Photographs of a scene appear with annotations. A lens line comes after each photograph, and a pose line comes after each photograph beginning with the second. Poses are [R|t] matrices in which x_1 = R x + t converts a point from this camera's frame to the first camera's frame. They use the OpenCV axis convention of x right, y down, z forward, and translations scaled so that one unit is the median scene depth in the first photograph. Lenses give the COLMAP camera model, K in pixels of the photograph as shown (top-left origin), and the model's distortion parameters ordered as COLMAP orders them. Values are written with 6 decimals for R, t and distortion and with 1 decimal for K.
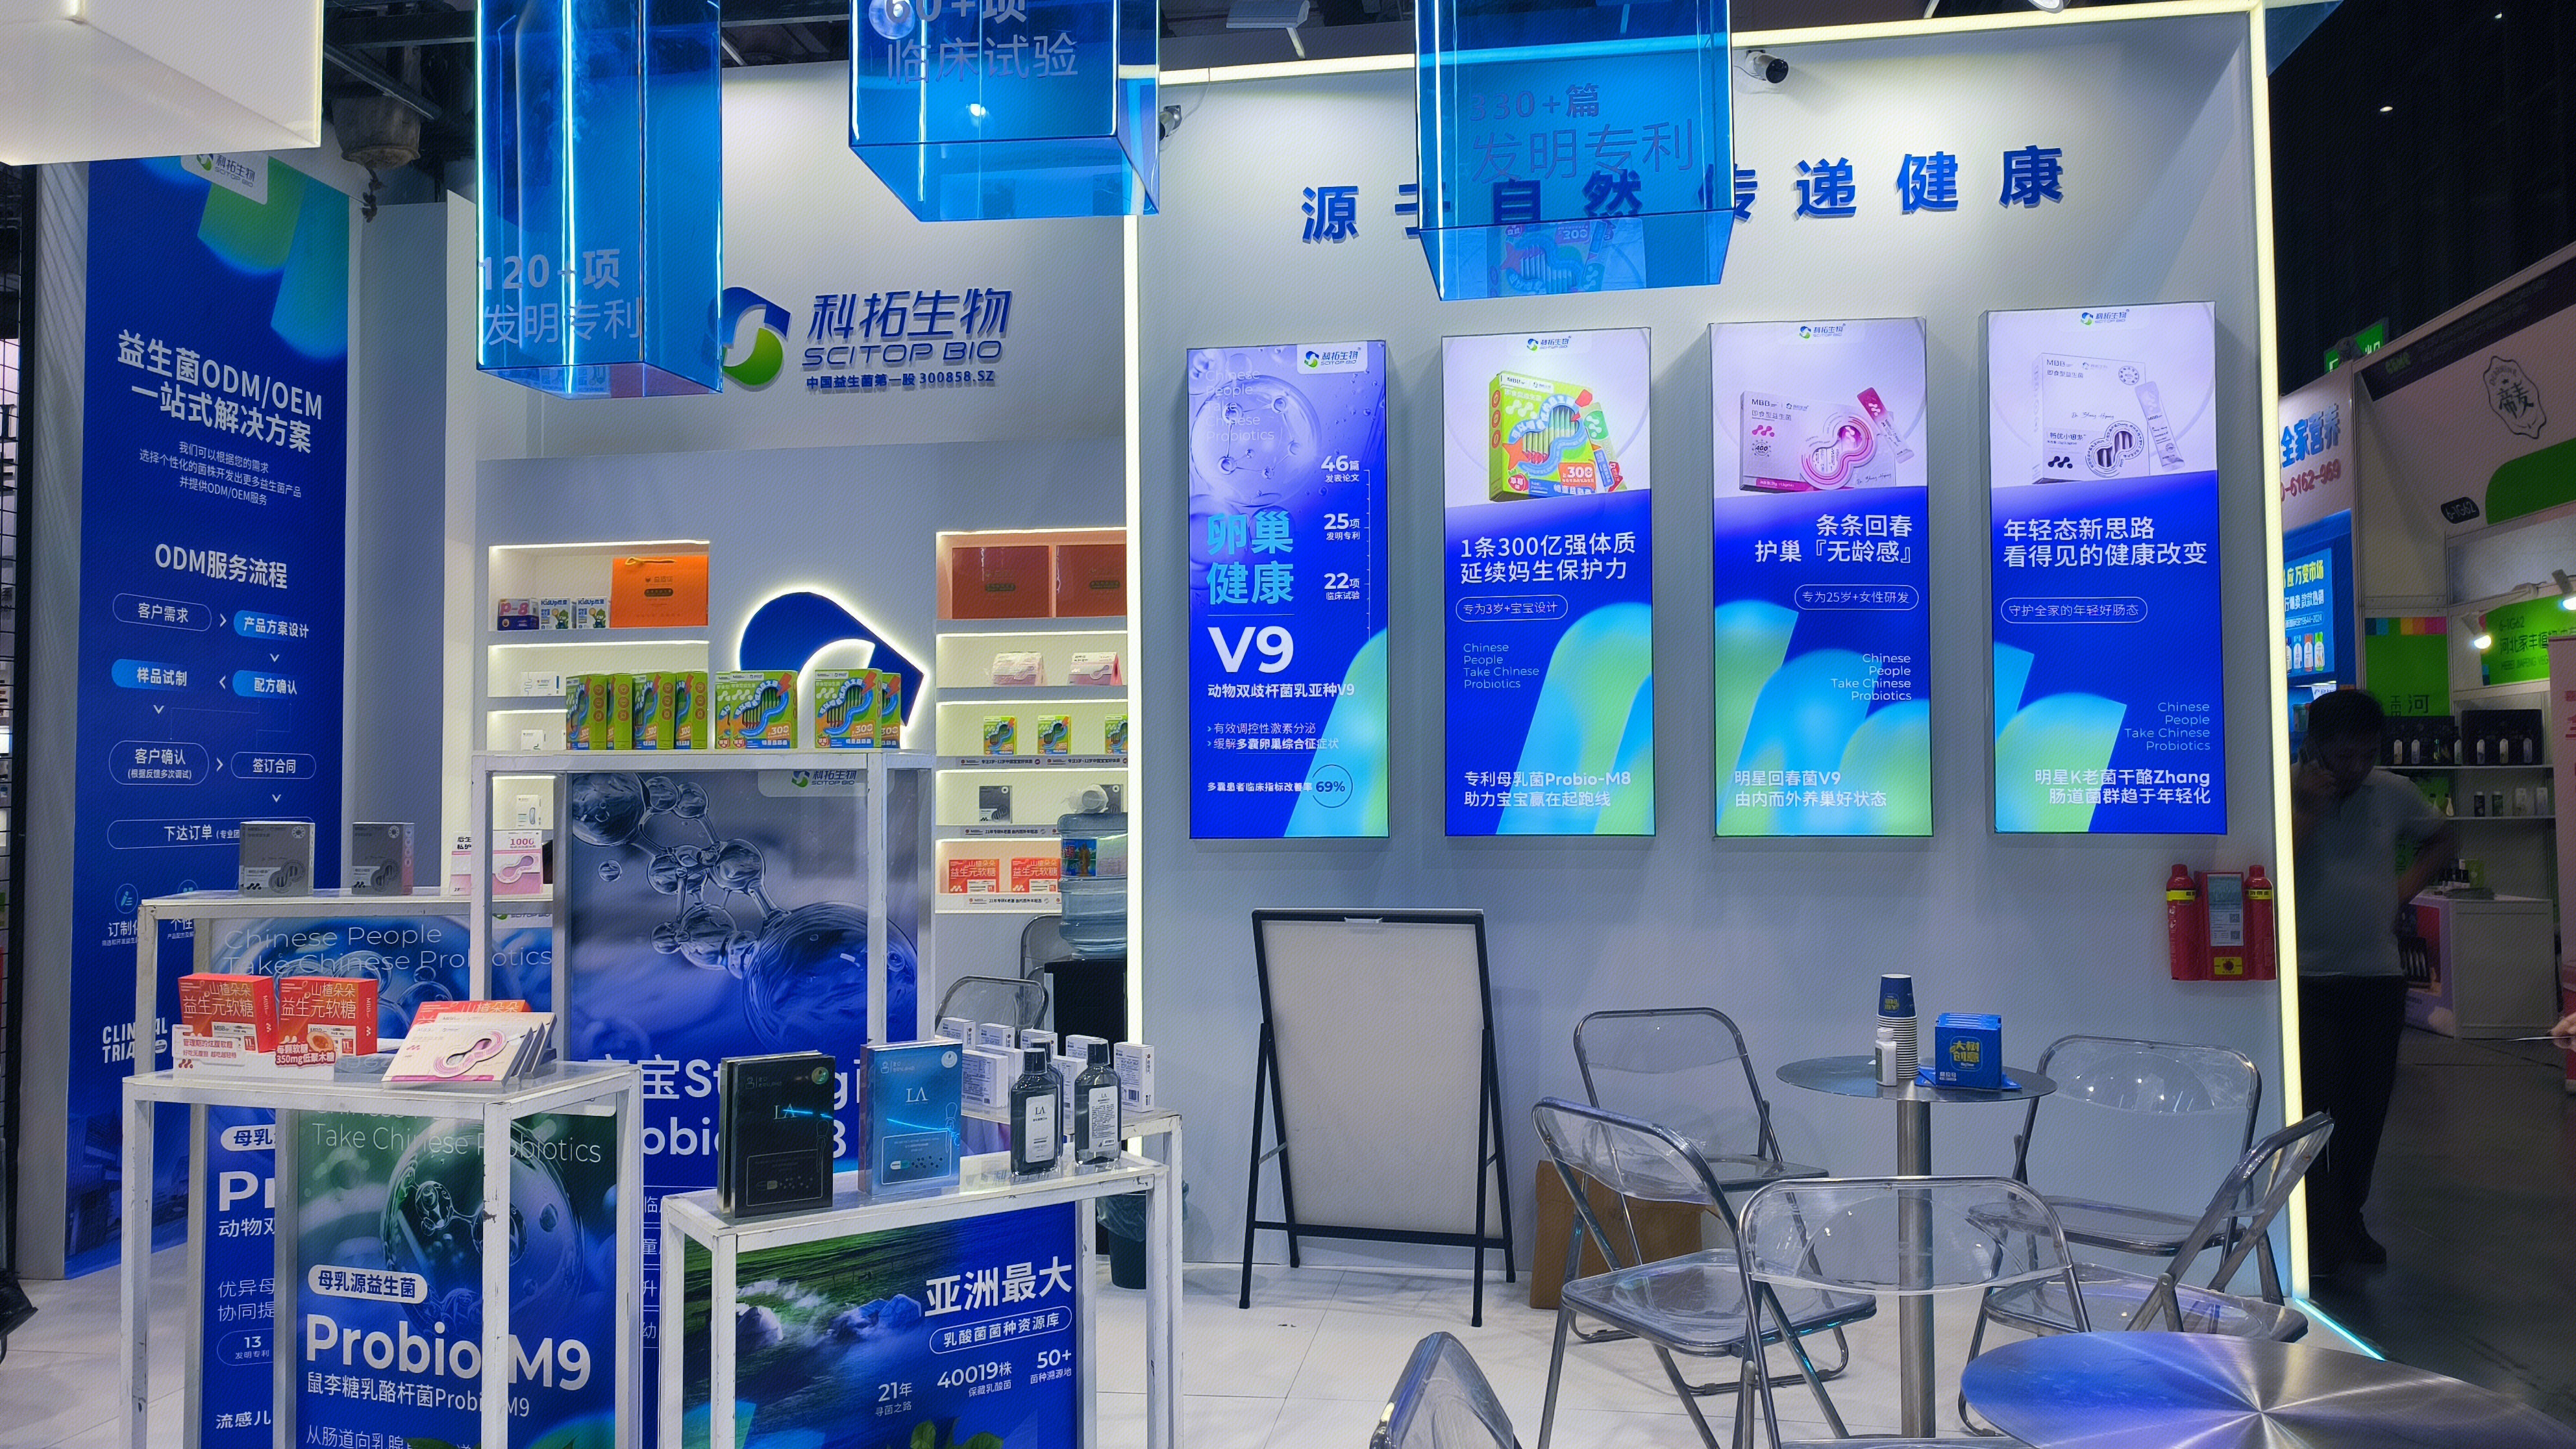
lens RADIAL K [[1842.5, 0, 1283.4], [0, 1842.5, 716.3], [0, 0, 1]] dist [0.024272, -0.022943]
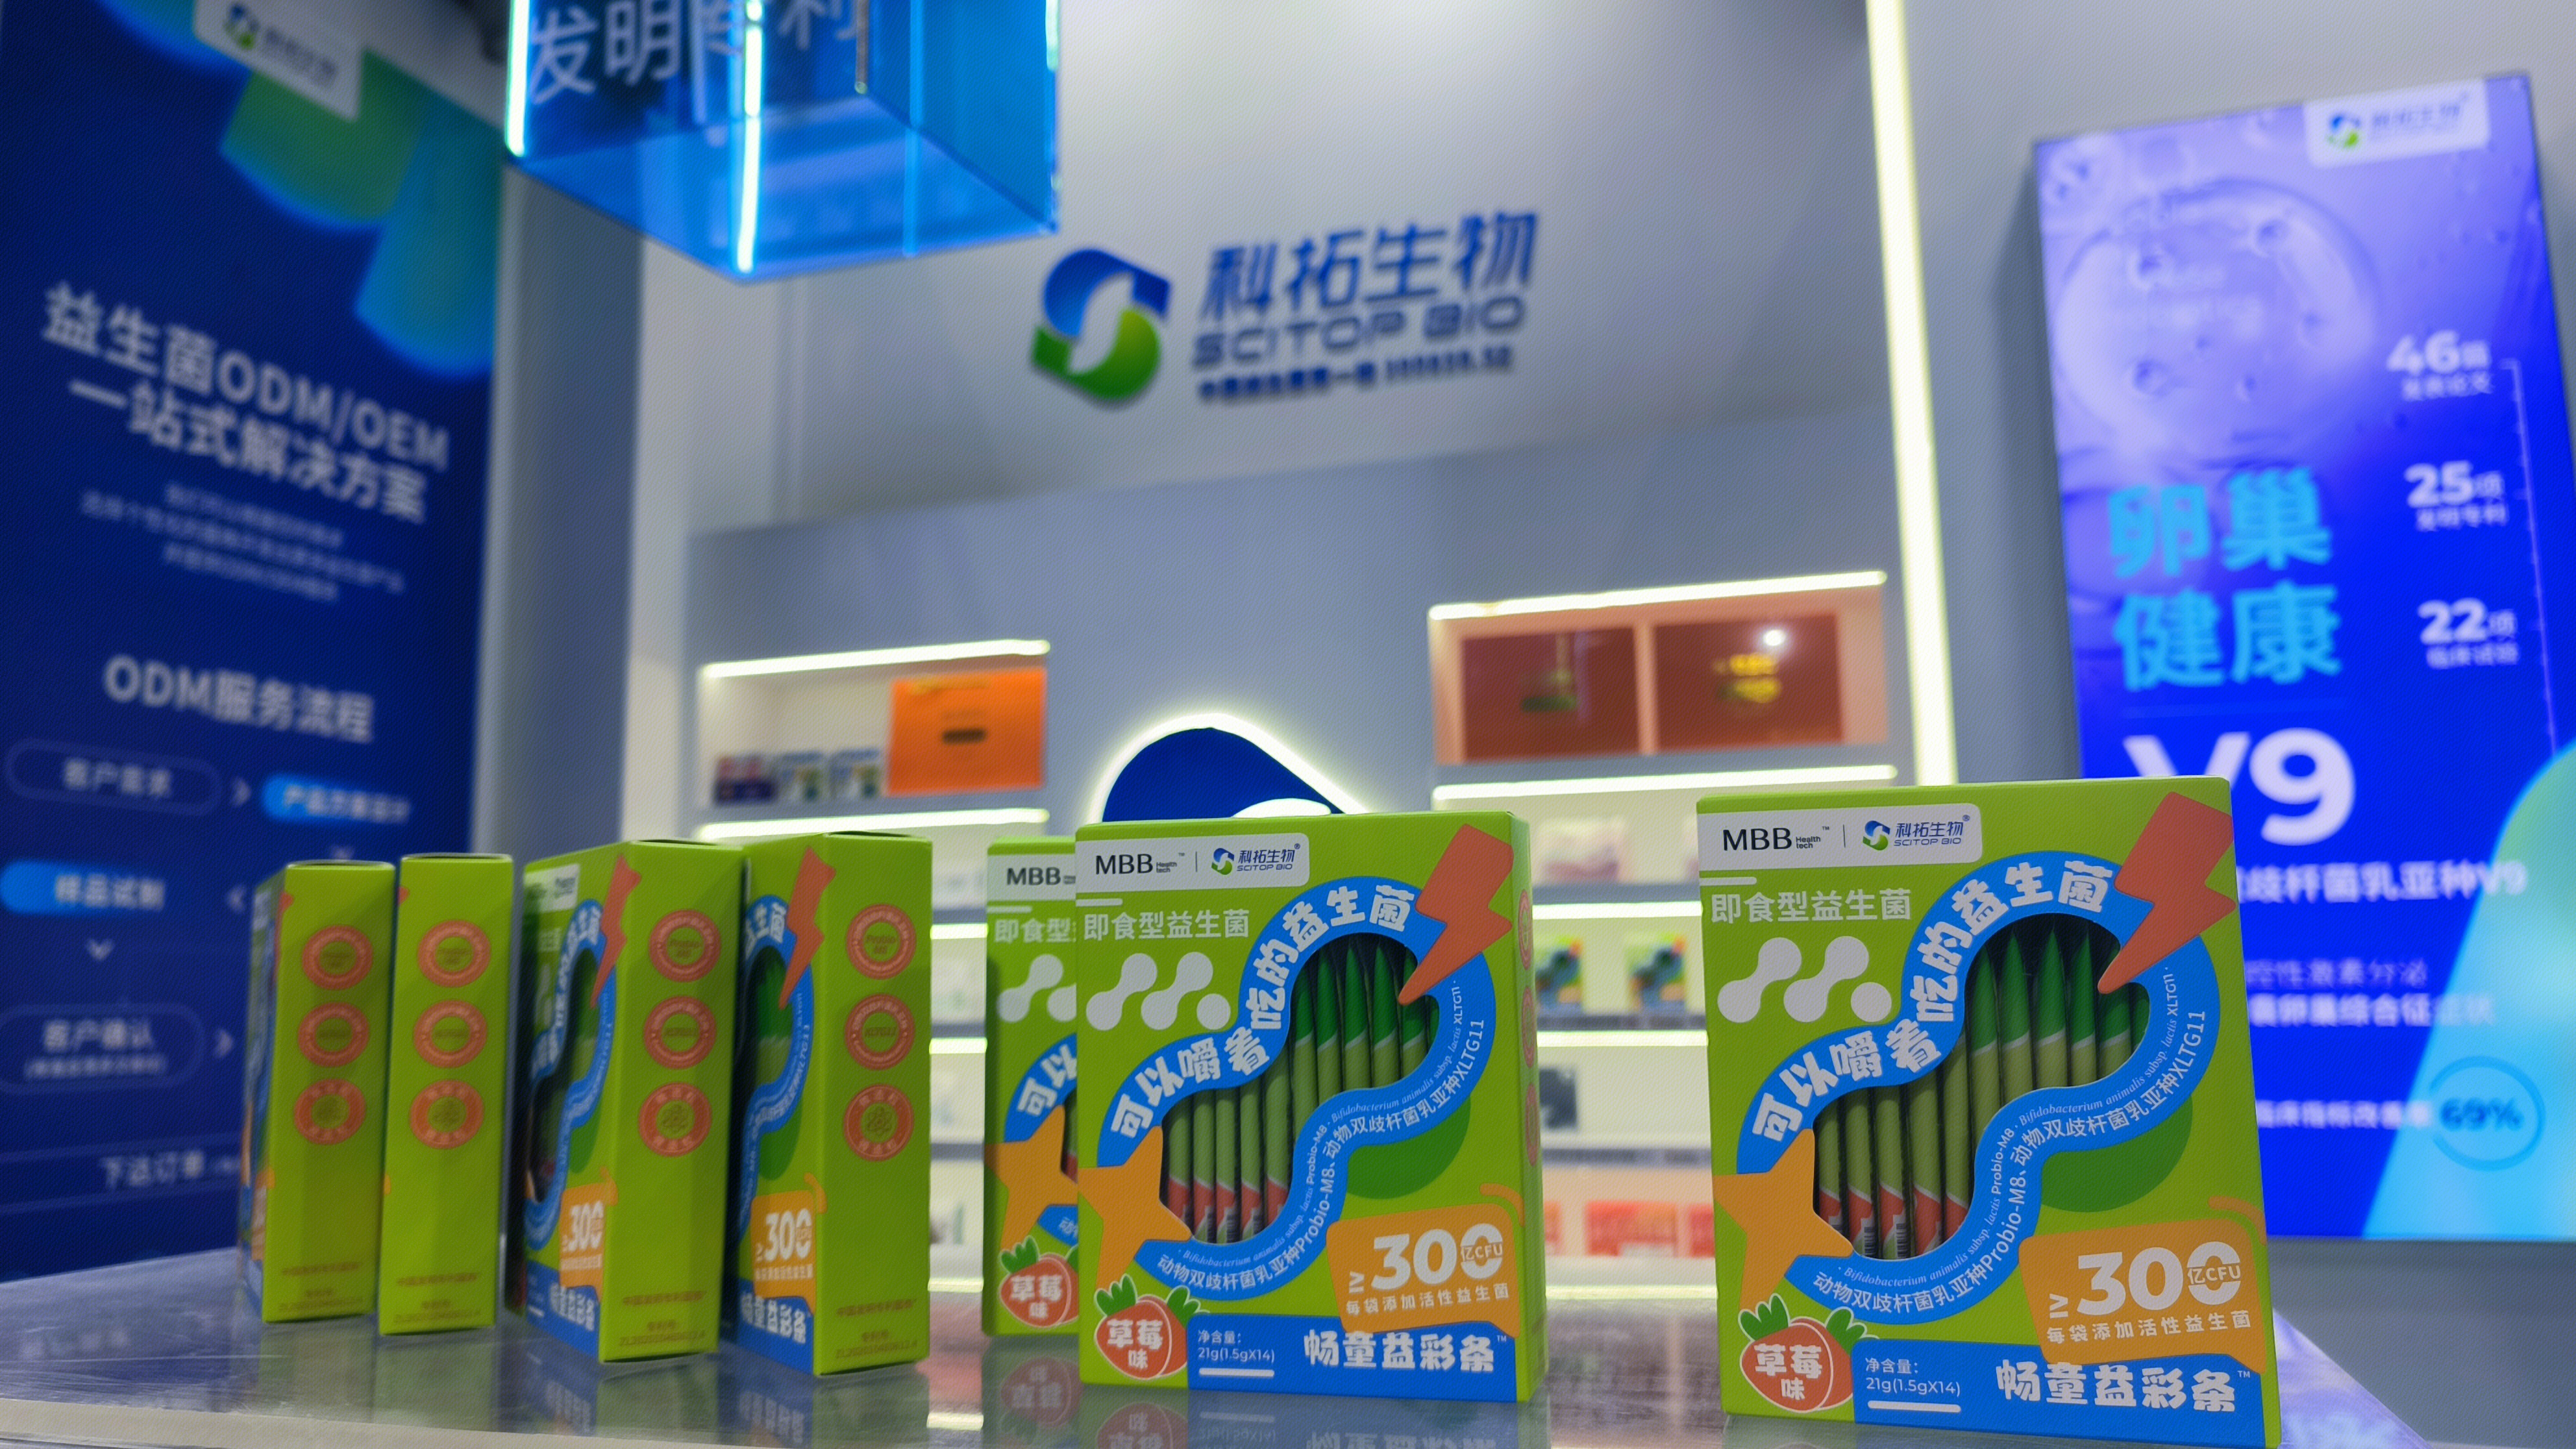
lens RADIAL K [[1842.5, 0, 1306.6], [0, 1842.5, 727.0], [0, 0, 1]] dist [0.024272, -0.022943]
pose [[0.985509, -0.030444, -0.166868, -0.160809], [0.013989, 0.994998, -0.098915, -0.010935], [0.169044, 0.095148, 0.981005, 0.538653]]
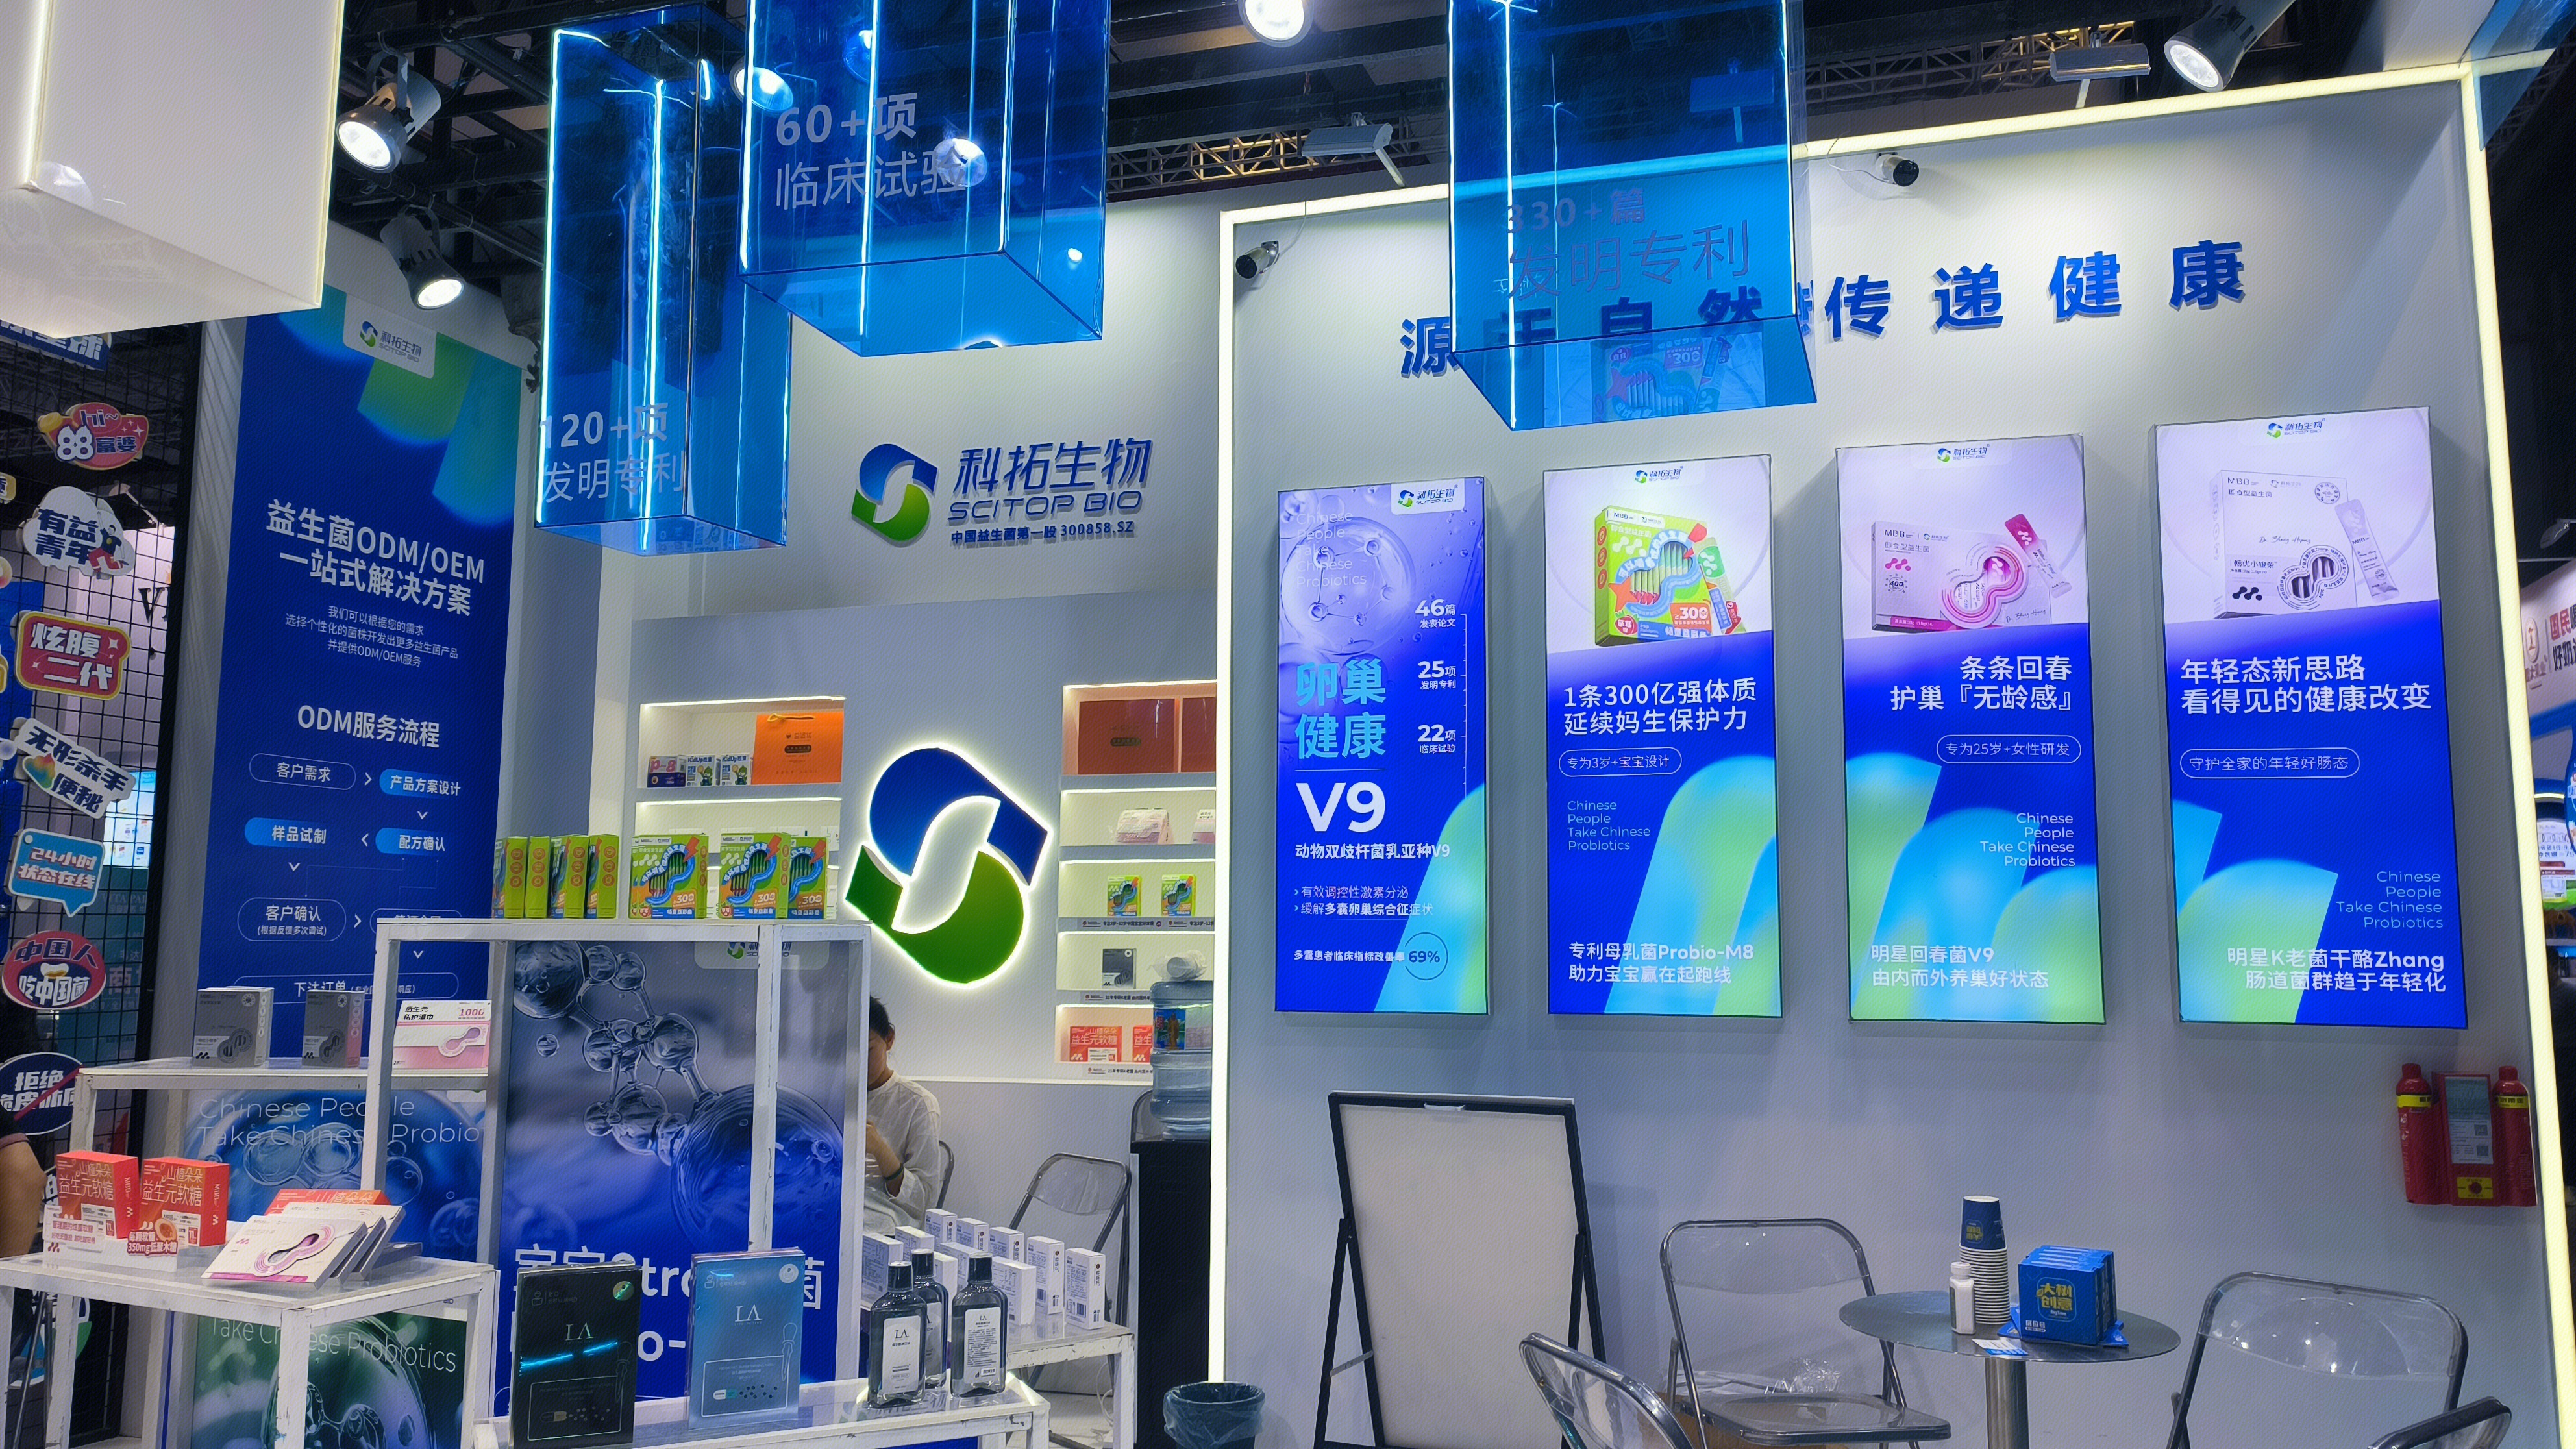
lens RADIAL K [[1842.5, 0, 1336.5], [0, 1842.5, 727.5], [0, 0, 1]] dist [0.024272, -0.022943]
pose [[0.989163, -0.006383, -0.146685, 0.117608], [-0.004839, 0.997095, -0.076020, -0.005724], [0.146744, 0.075906, 0.986258, 0.078137]]
